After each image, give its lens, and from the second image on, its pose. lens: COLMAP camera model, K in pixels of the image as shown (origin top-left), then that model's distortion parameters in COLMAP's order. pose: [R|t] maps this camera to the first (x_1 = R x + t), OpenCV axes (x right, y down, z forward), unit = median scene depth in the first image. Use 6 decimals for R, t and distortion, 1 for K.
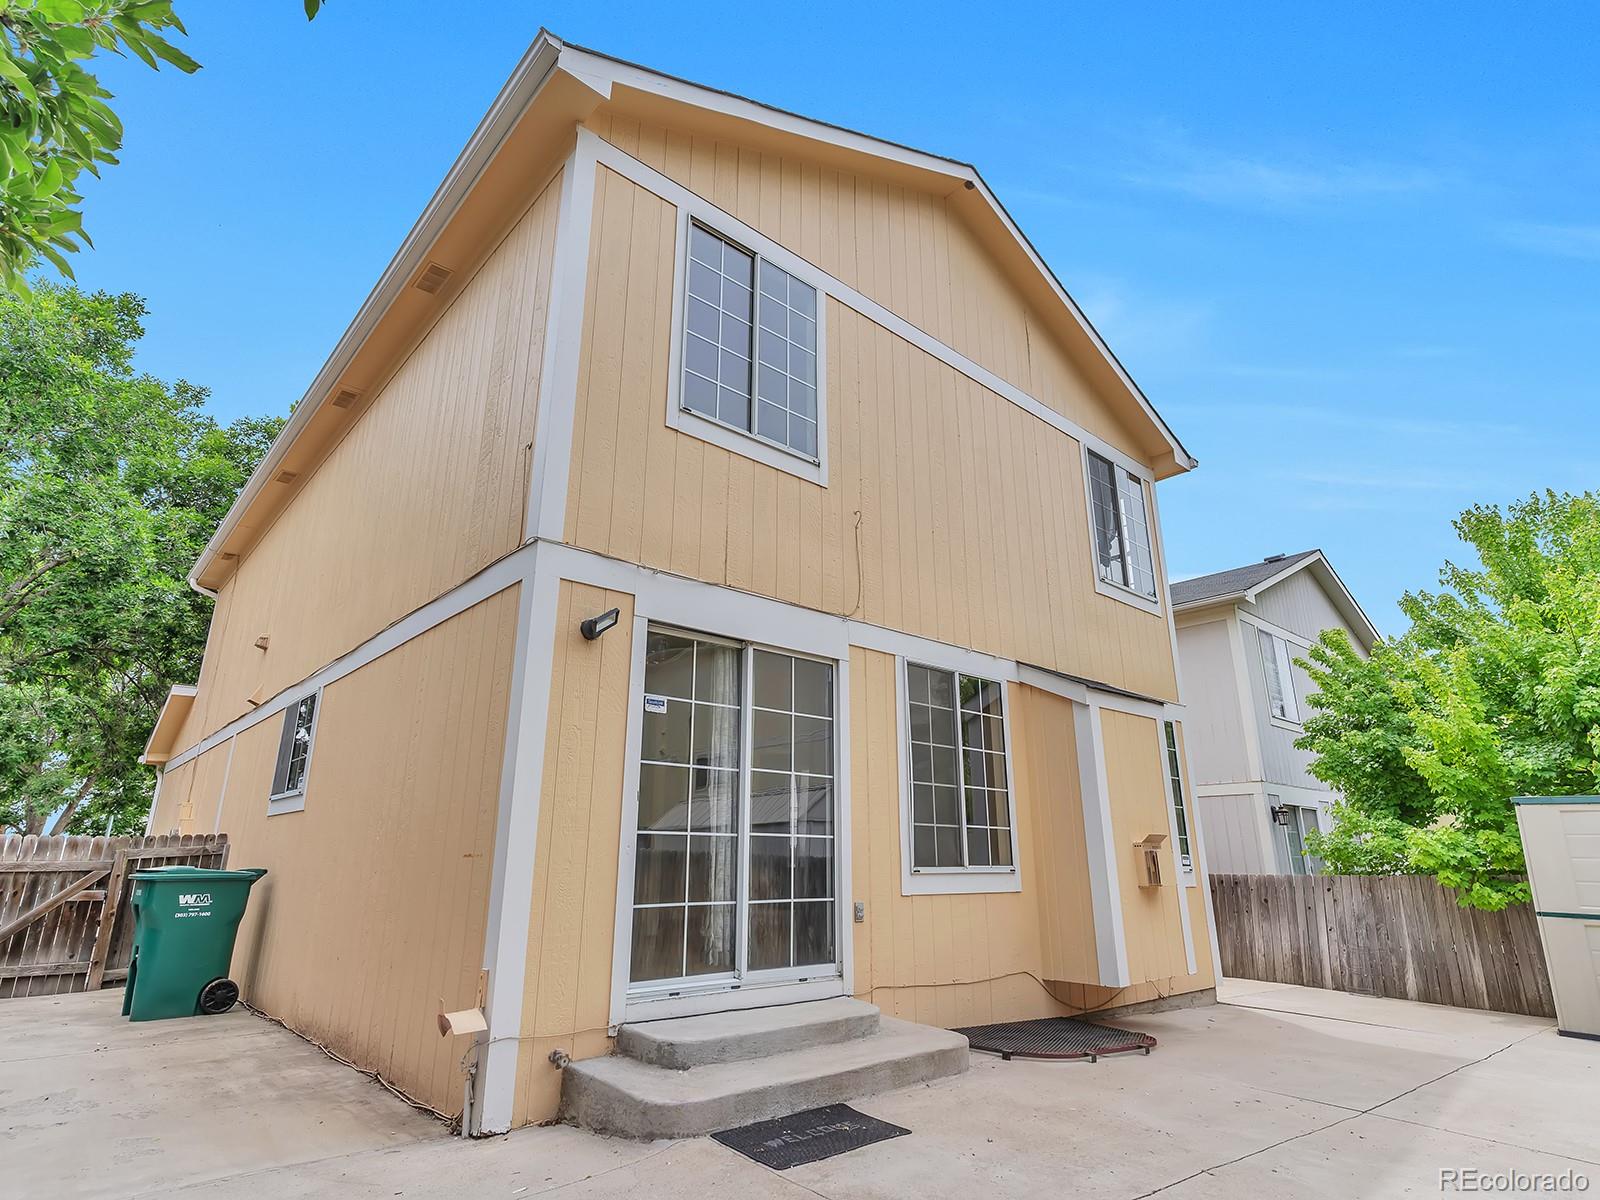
lens RADIAL K [[875.0, 0, 802.2], [0, 875.0, 574.2], [0, 0, 1]] dist [0.005113, -0.000765]
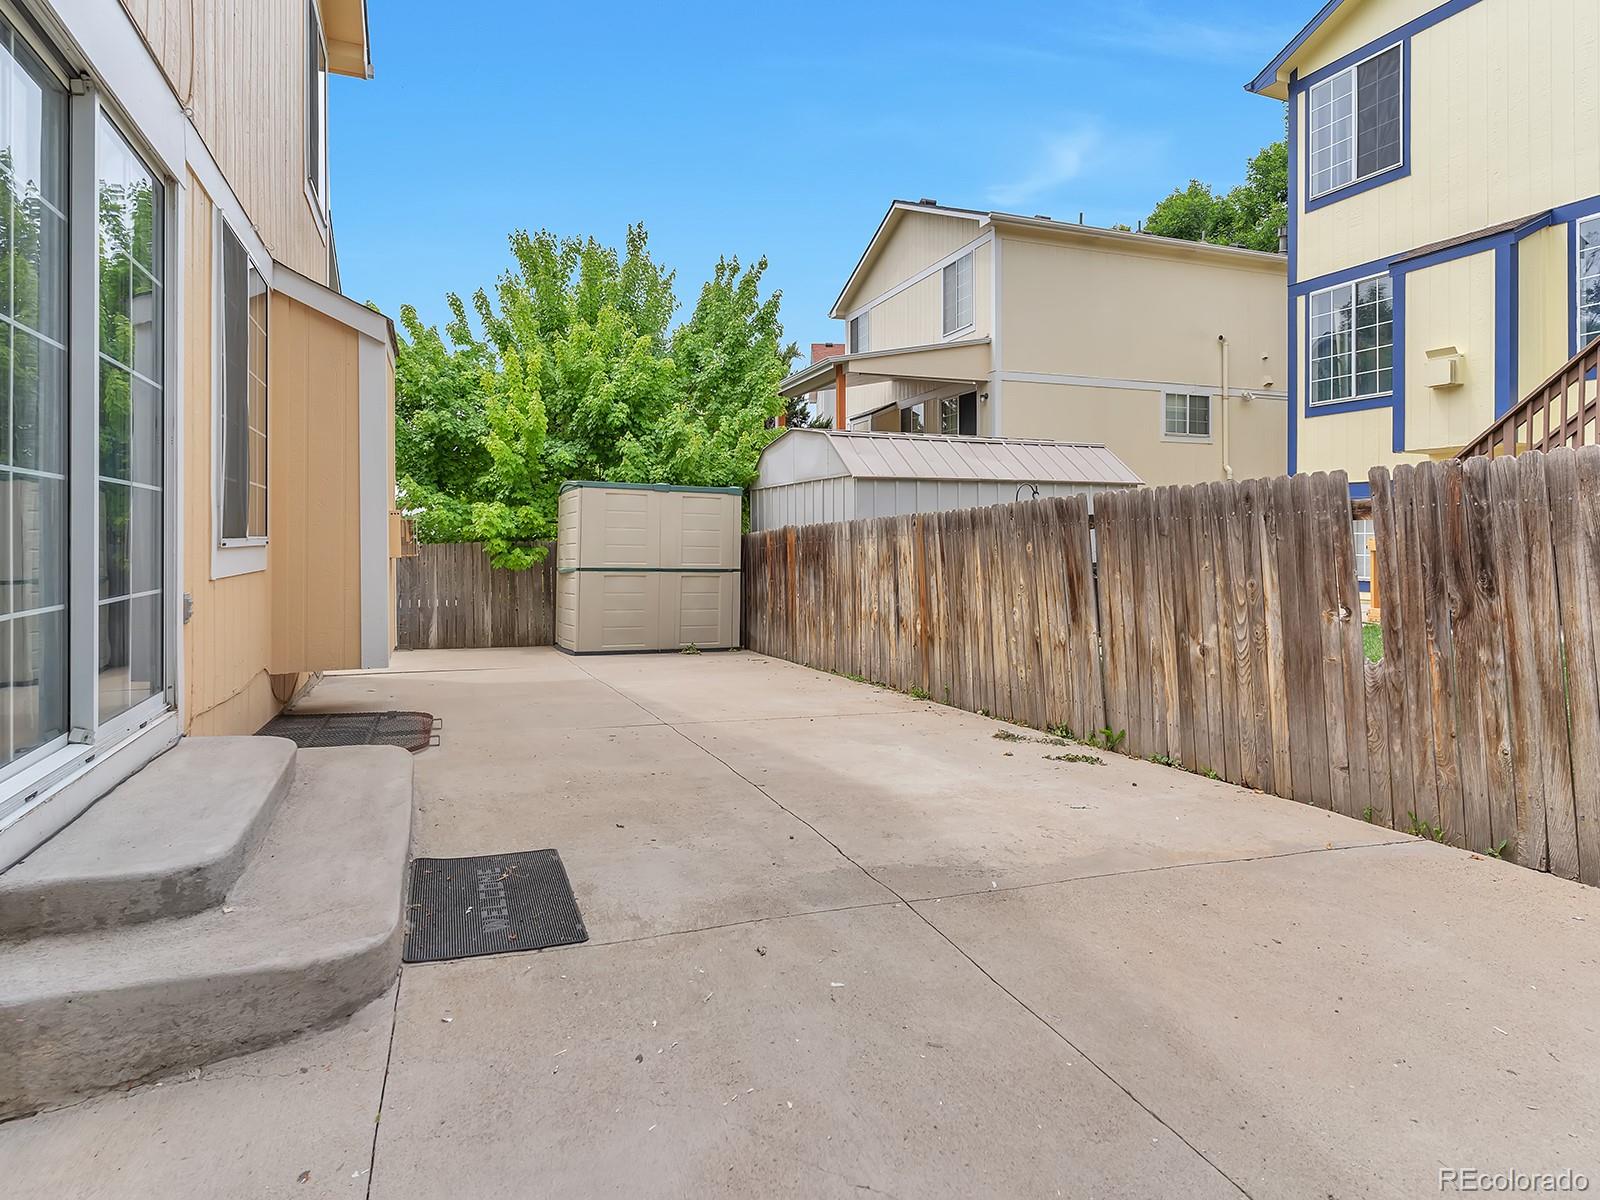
lens RADIAL K [[896.8, 0, 805.4], [0, 896.8, 533.8], [0, 0, 1]] dist [0.007937, 0.000650]
pose [[0.315149, -0.001801, 0.949040, -0.320591], [-0.294268, 0.950527, 0.099522, 0.118233], [-0.902268, -0.310637, 0.299028, 0.353513]]
